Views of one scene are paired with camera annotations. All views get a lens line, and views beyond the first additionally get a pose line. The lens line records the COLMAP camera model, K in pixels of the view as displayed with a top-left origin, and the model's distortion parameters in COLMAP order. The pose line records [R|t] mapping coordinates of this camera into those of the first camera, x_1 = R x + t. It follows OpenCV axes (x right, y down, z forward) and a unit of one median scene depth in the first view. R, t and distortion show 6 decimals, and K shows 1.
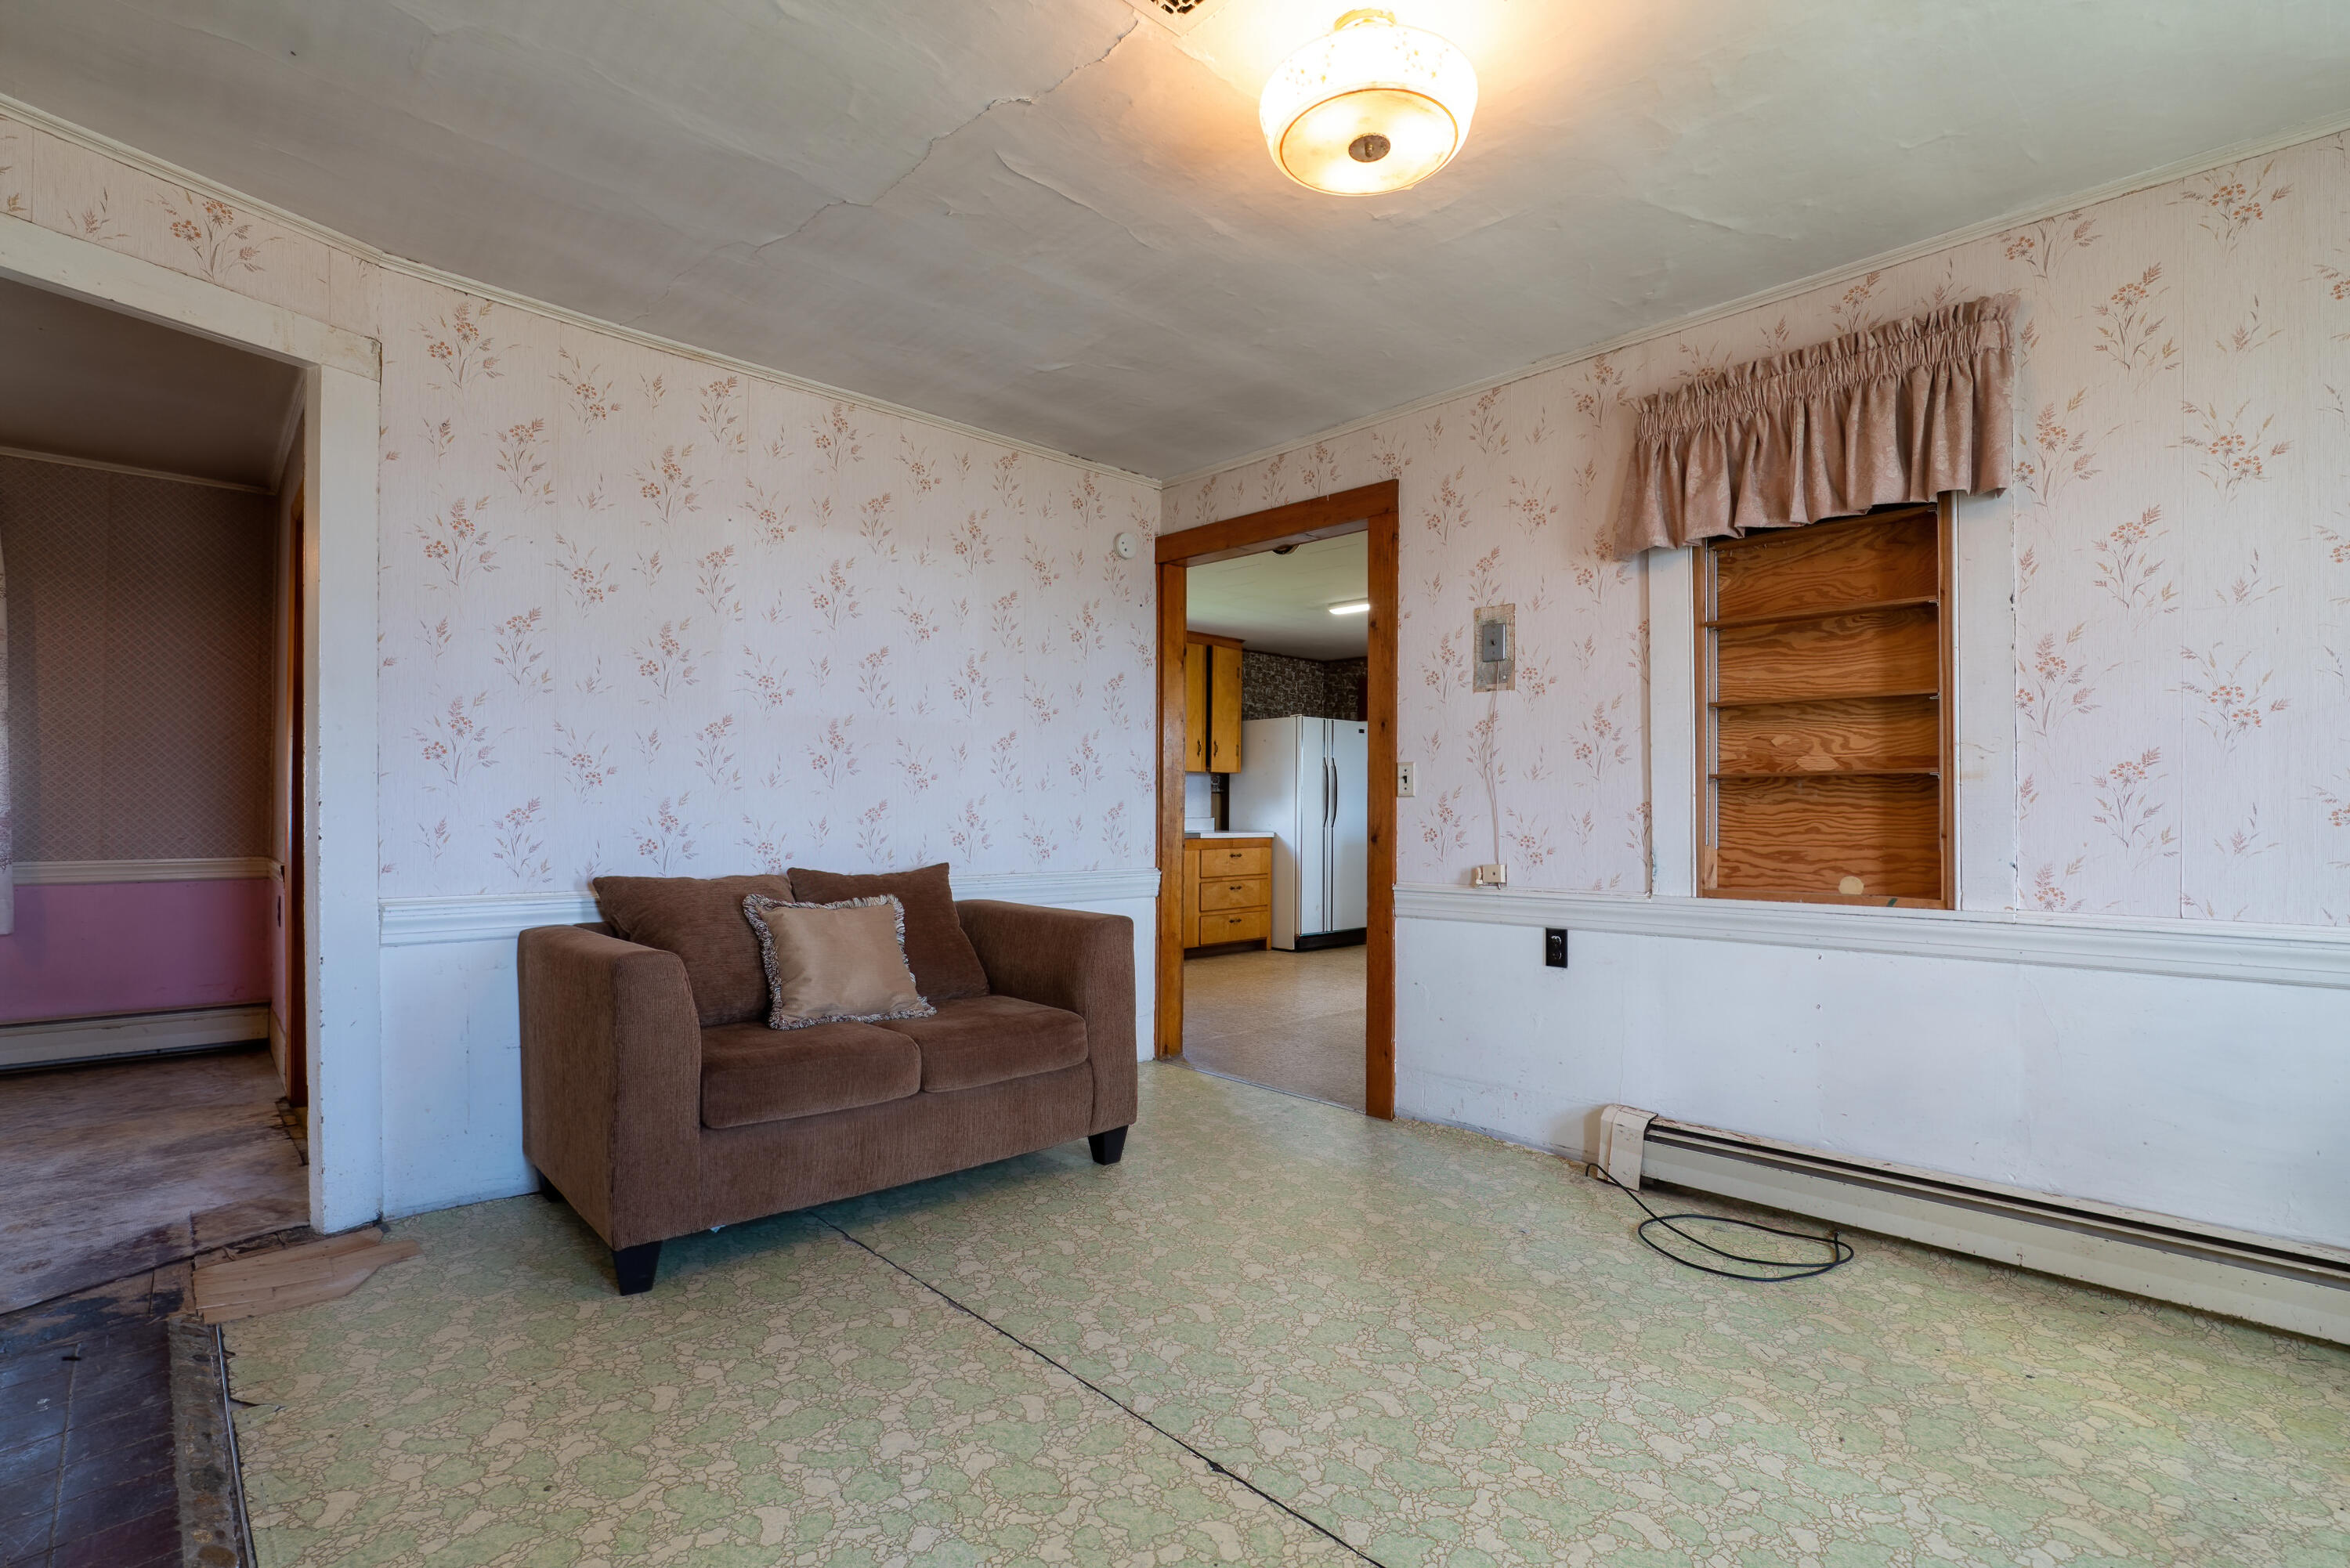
lens RADIAL K [[1096.2, 0, 1184.0], [0, 1096.2, 813.9], [0, 0, 1]] dist [-0.022526, 0.006019]
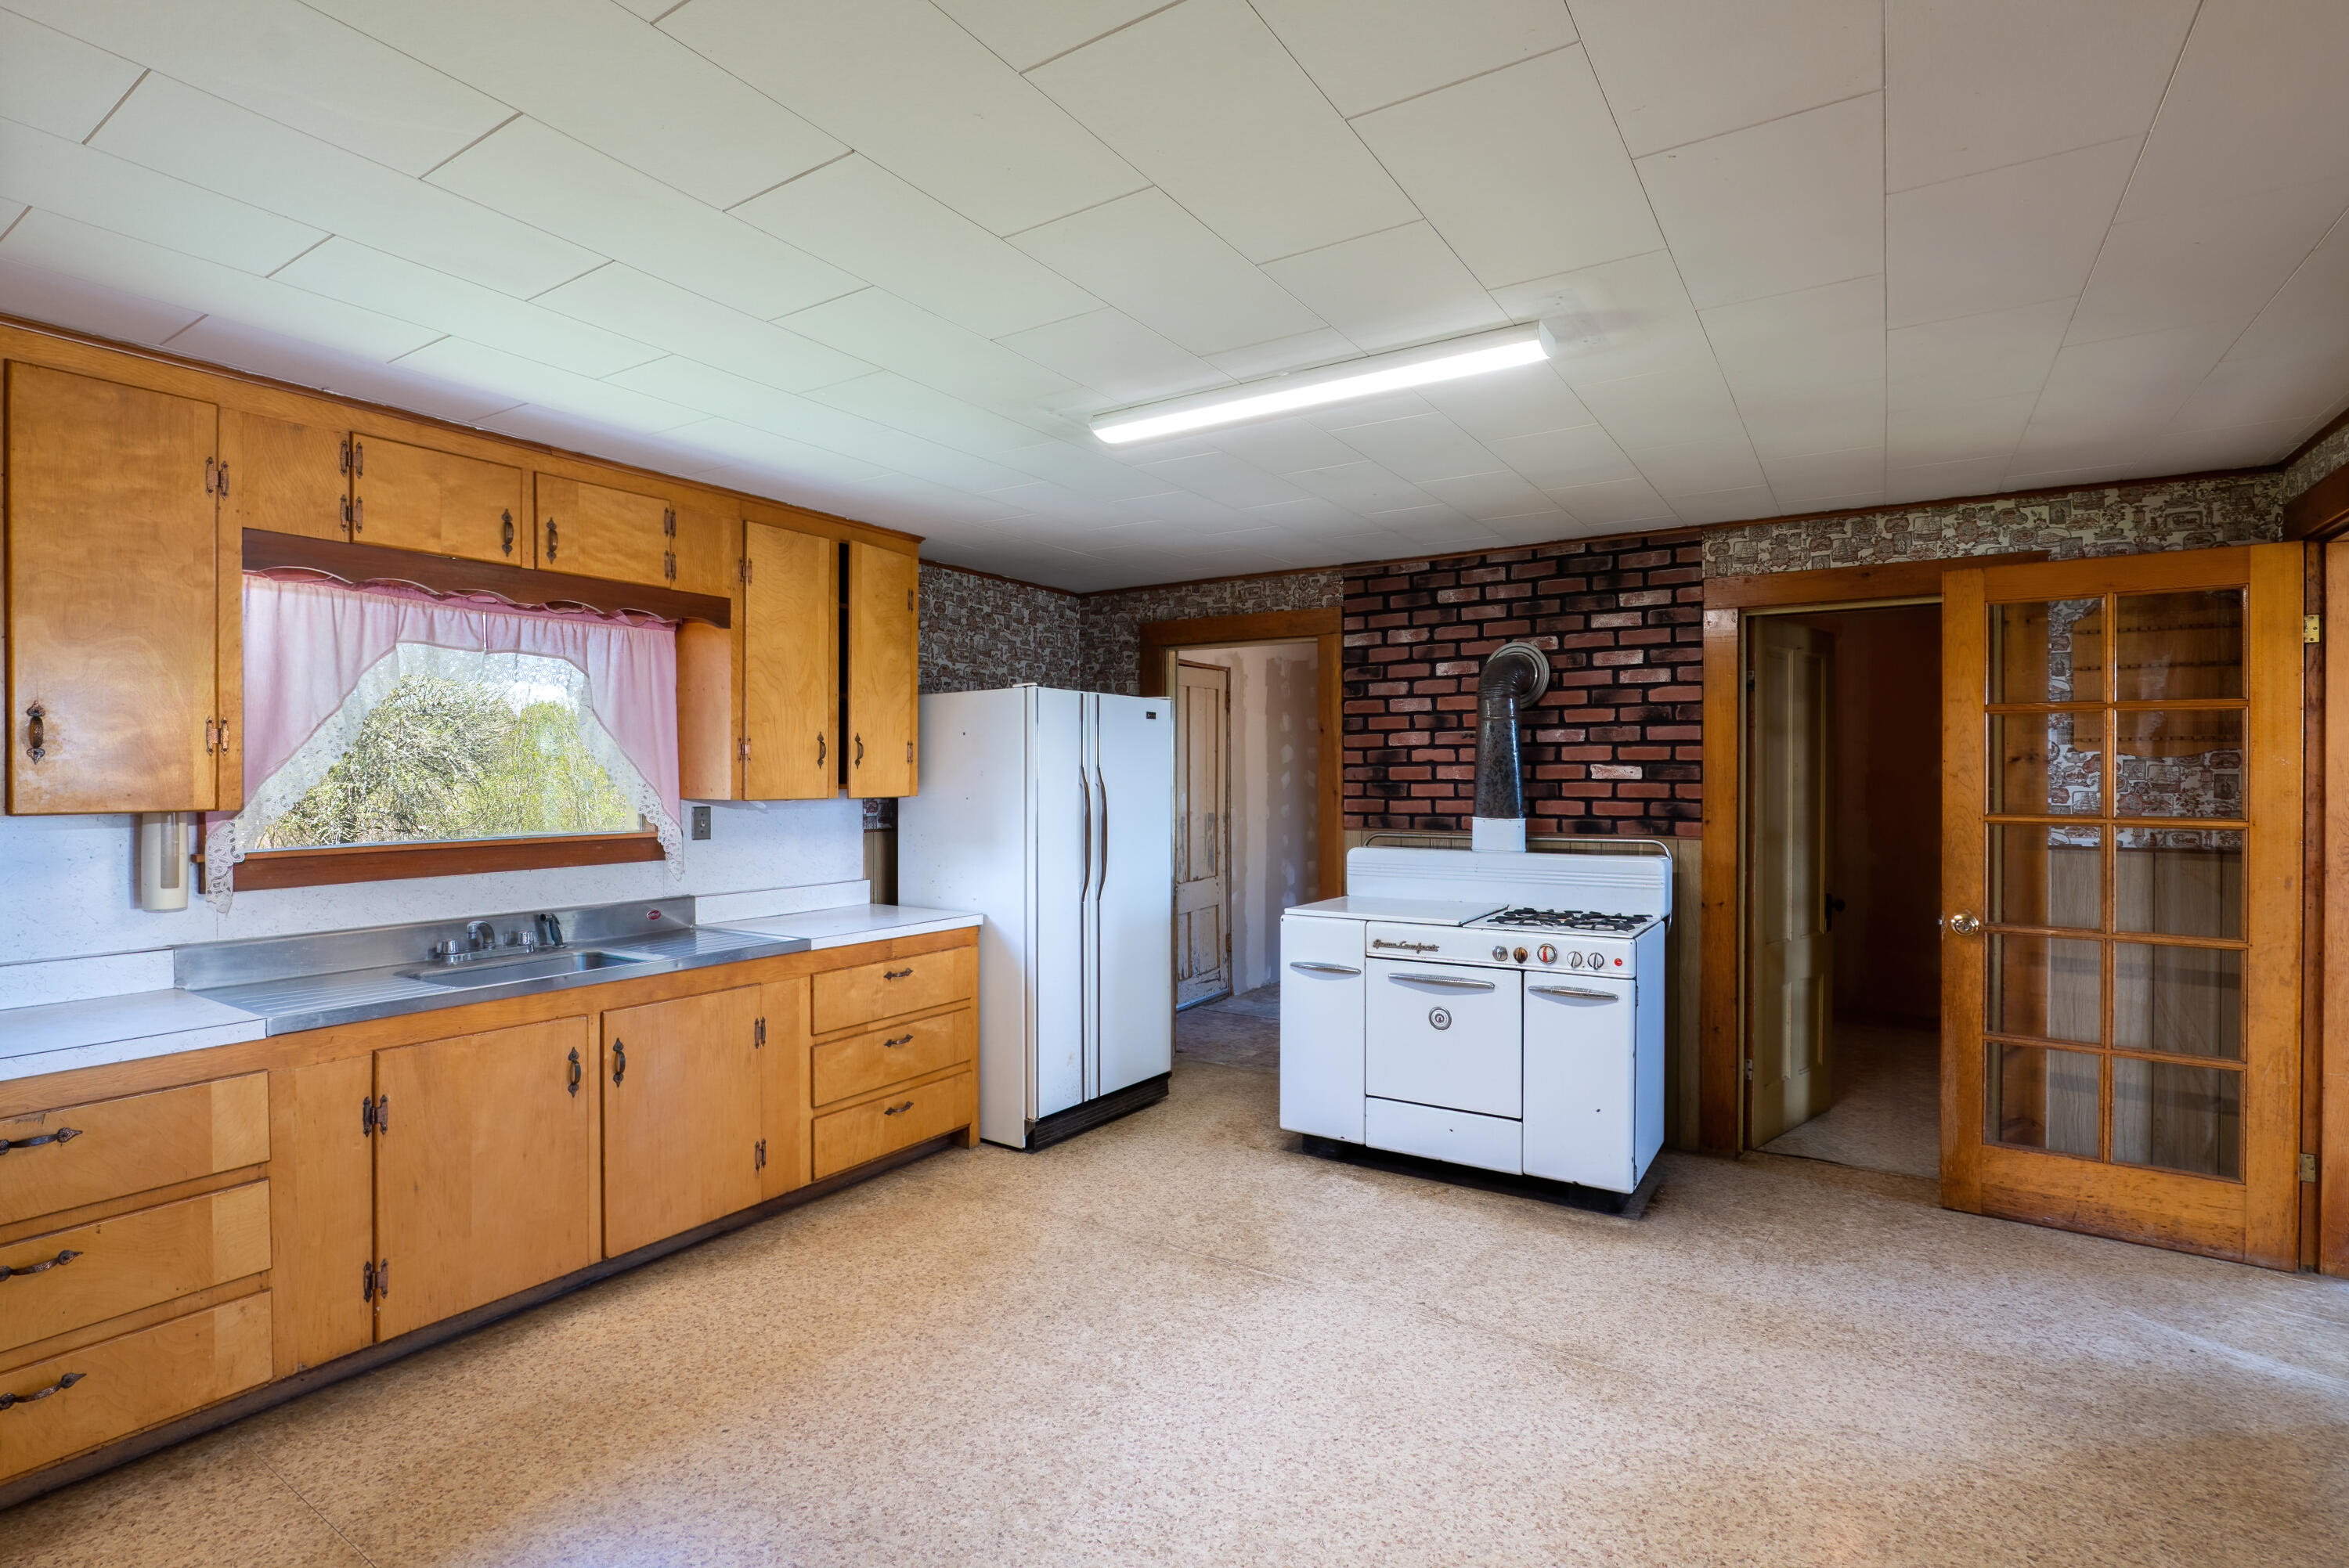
lens RADIAL K [[1087.4, 0, 1178.0], [0, 1087.4, 780.7], [0, 0, 1]] dist [-0.019255, 0.005637]
pose [[0.978140, -0.009000, 0.207752, 0.066214], [0.009887, 0.999946, -0.003233, -0.042462], [-0.207711, 0.005217, 0.978176, 0.485994]]
